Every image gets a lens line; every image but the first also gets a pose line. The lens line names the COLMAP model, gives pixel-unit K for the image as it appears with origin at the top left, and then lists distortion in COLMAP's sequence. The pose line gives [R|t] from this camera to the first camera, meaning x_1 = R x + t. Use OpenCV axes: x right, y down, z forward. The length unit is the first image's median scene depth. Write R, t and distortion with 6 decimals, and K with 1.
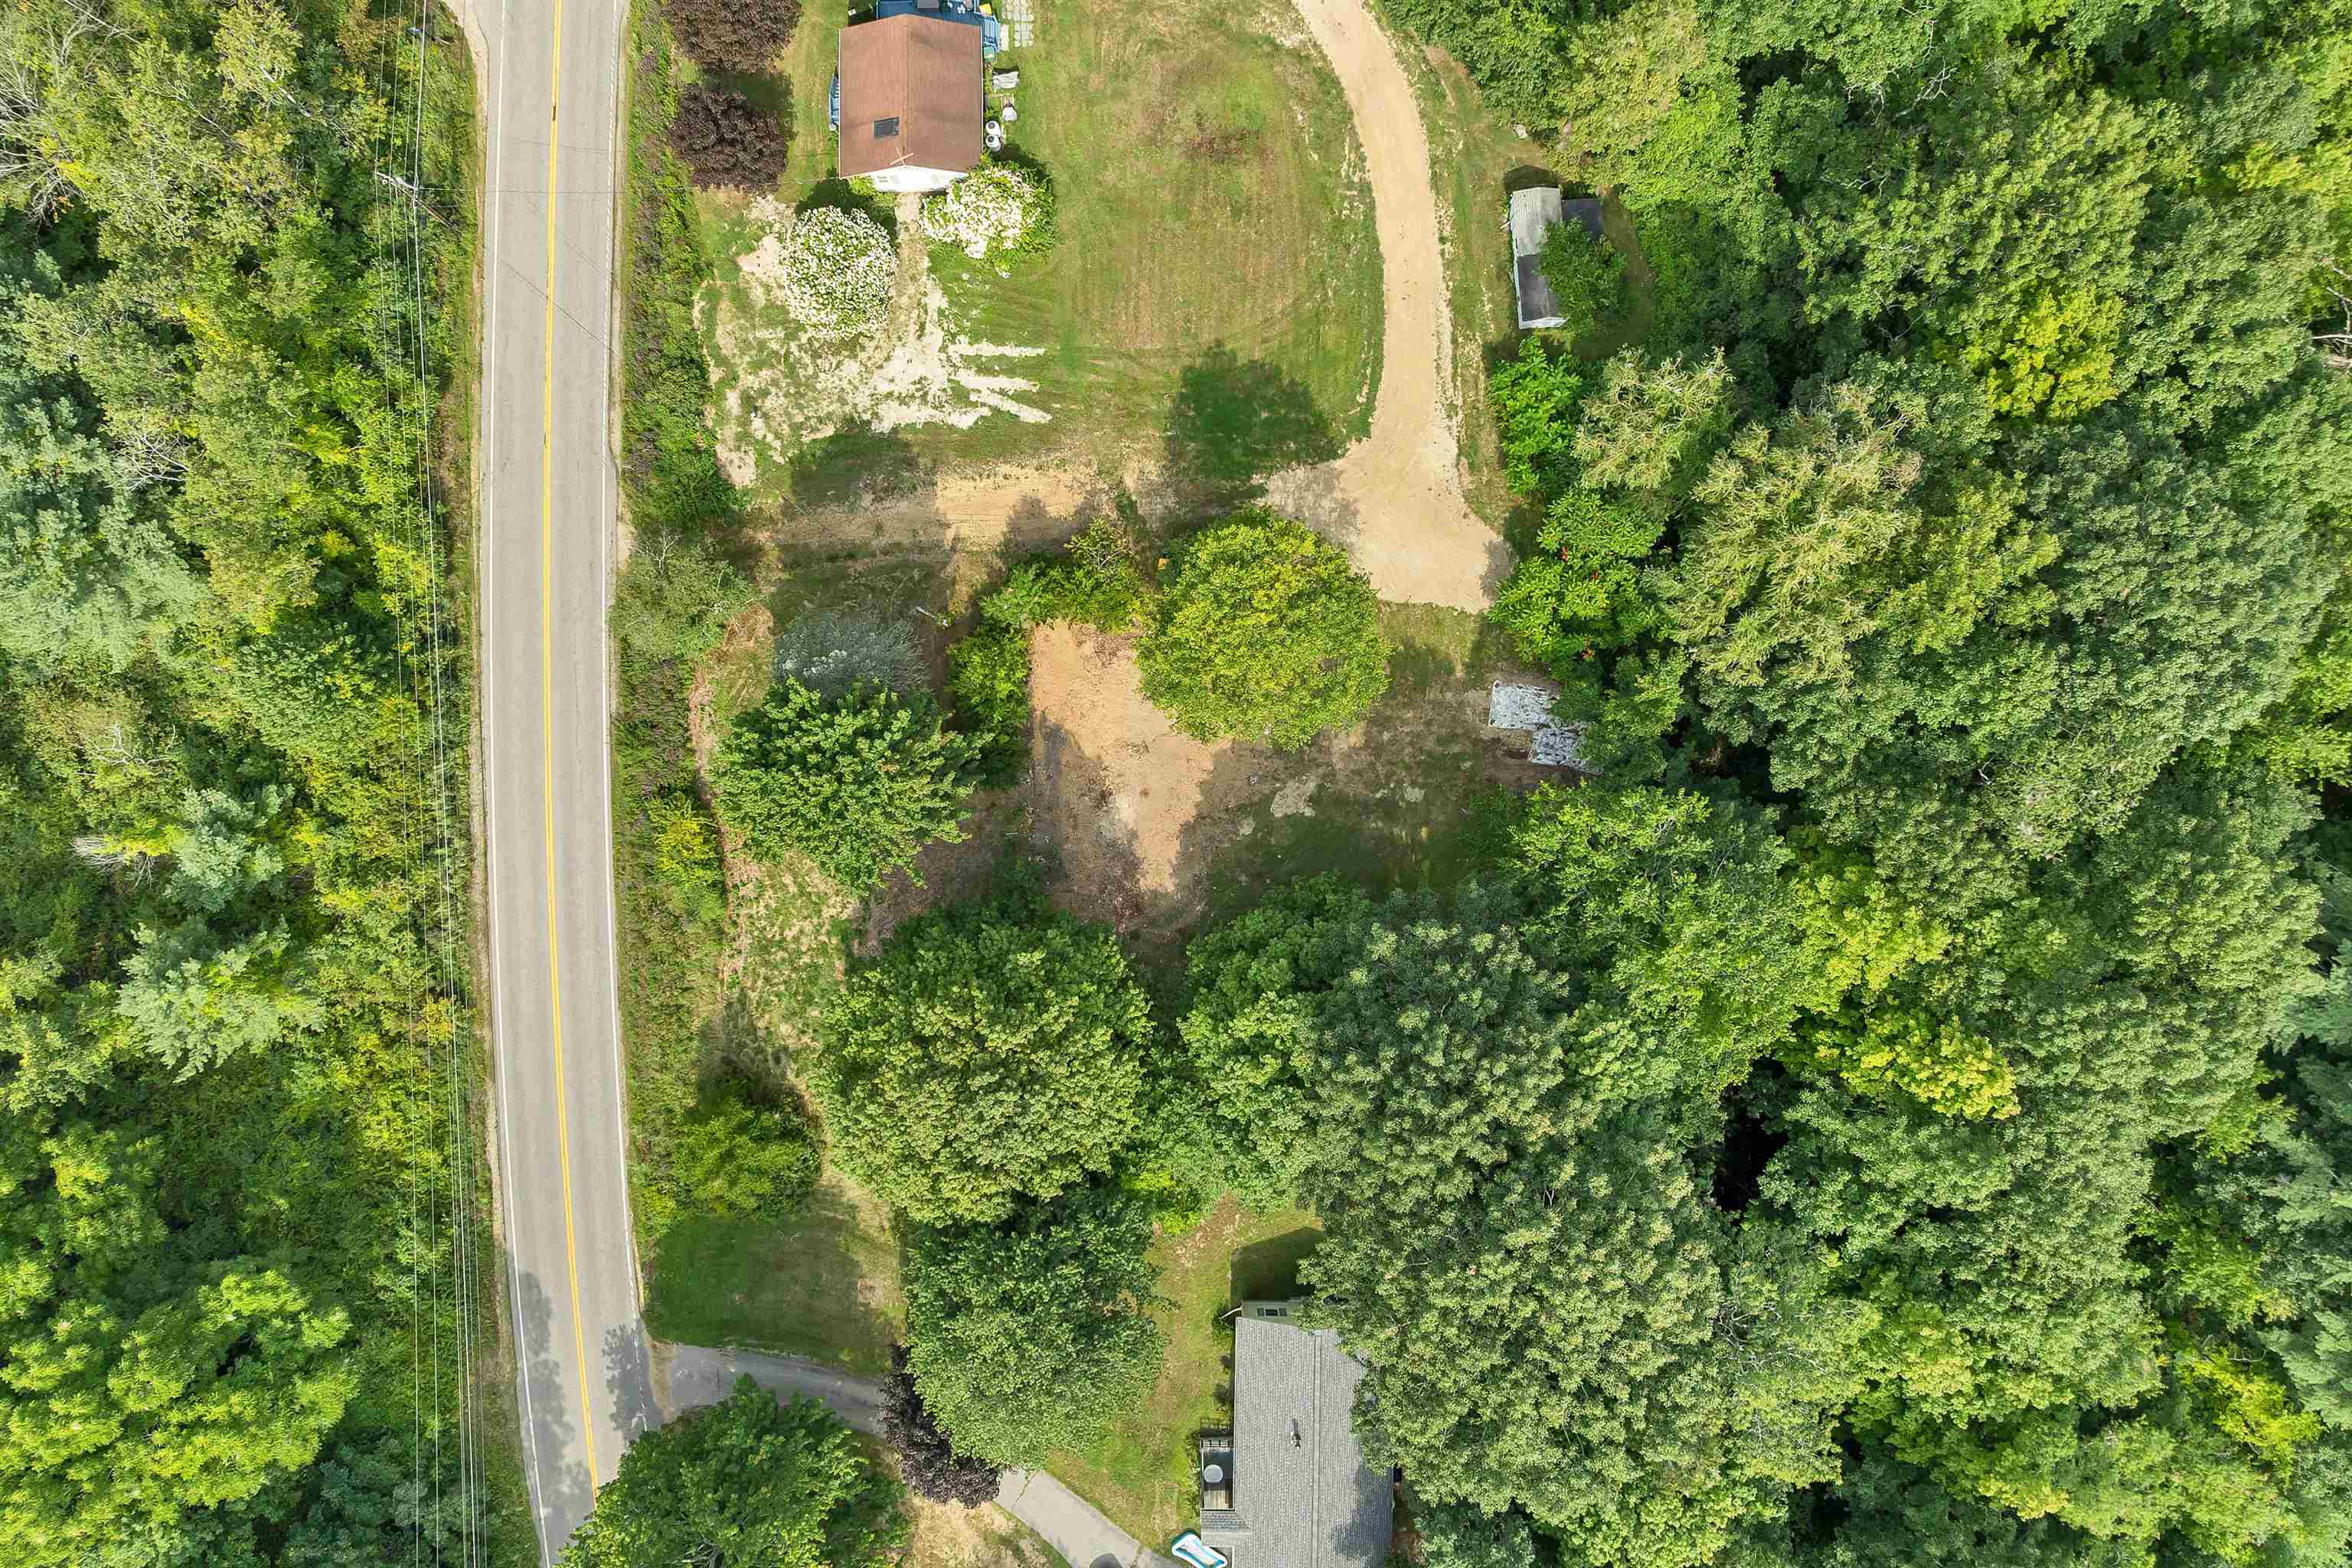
lens RADIAL K [[1653.4, 0, 1174.8], [0, 1653.4, 781.6], [0, 0, 1]] dist [-0.035422, -0.009190]
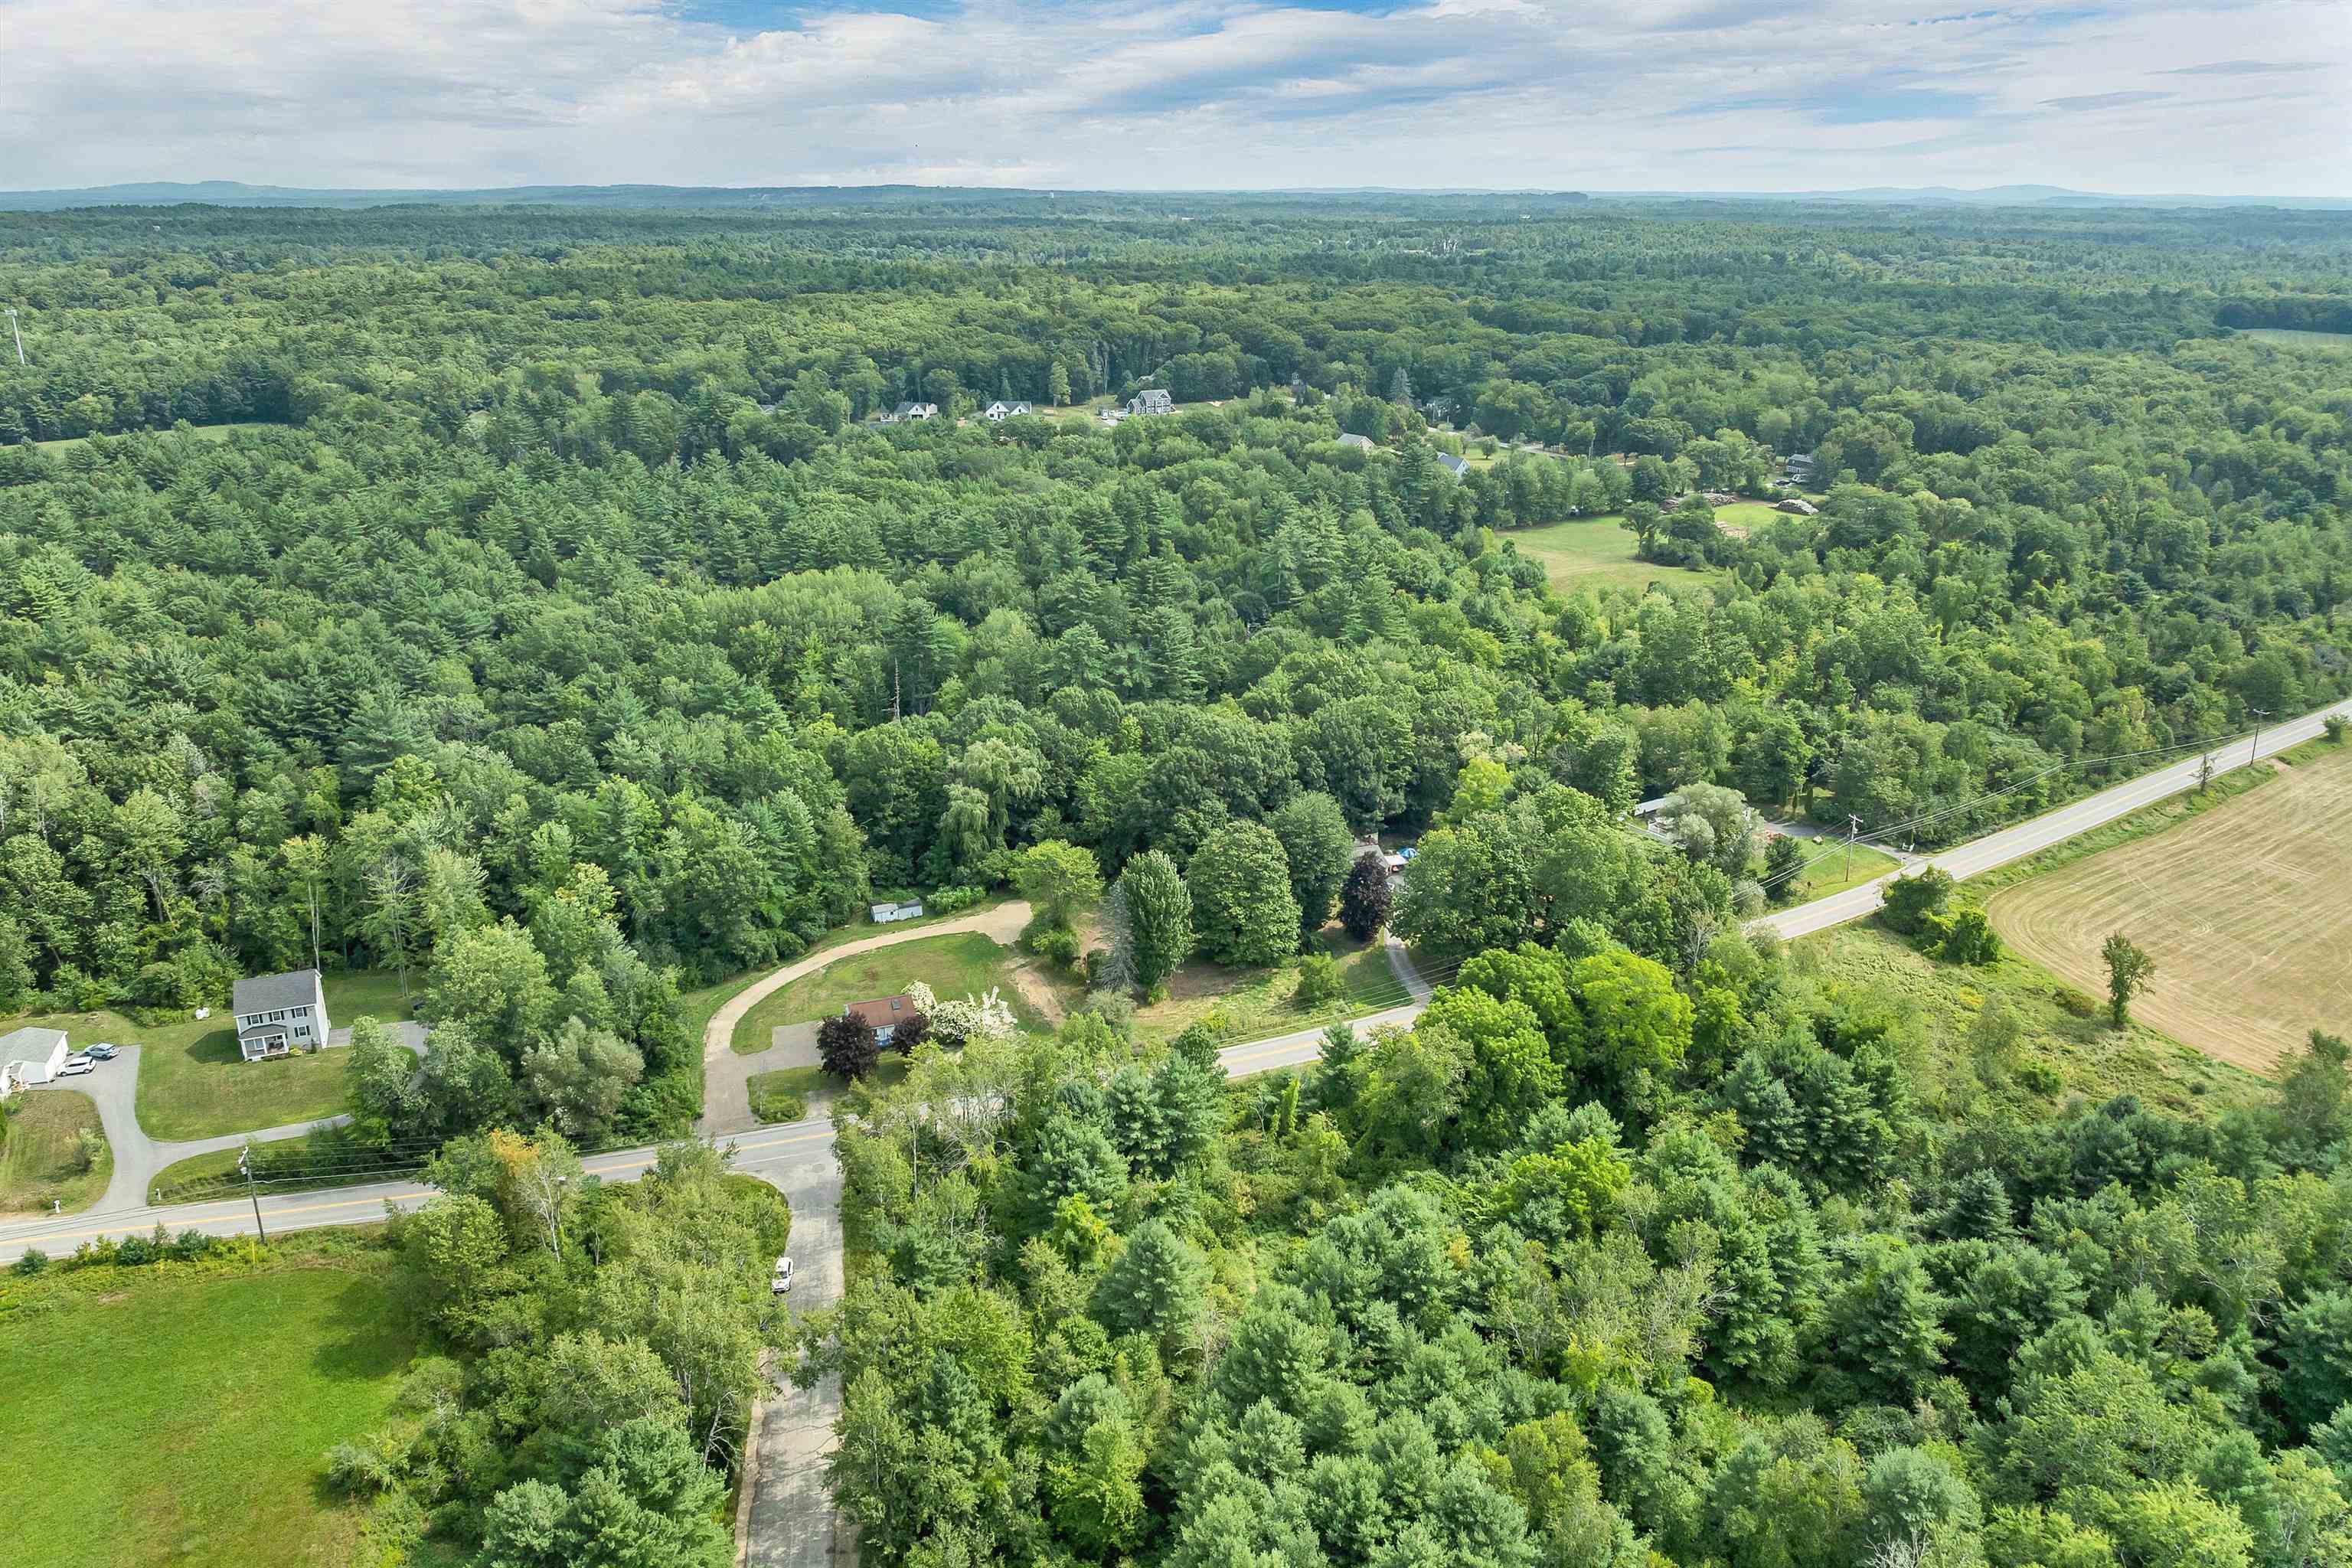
lens RADIAL K [[1653.4, 0, 1183.6], [0, 1653.4, 783.5], [0, 0, 1]] dist [-0.035422, -0.009190]
pose [[-0.328177, -0.319662, 0.888885, -2.220643], [0.944526, -0.124082, 0.304097, -0.658080], [0.013086, 0.939372, 0.342650, -0.106536]]
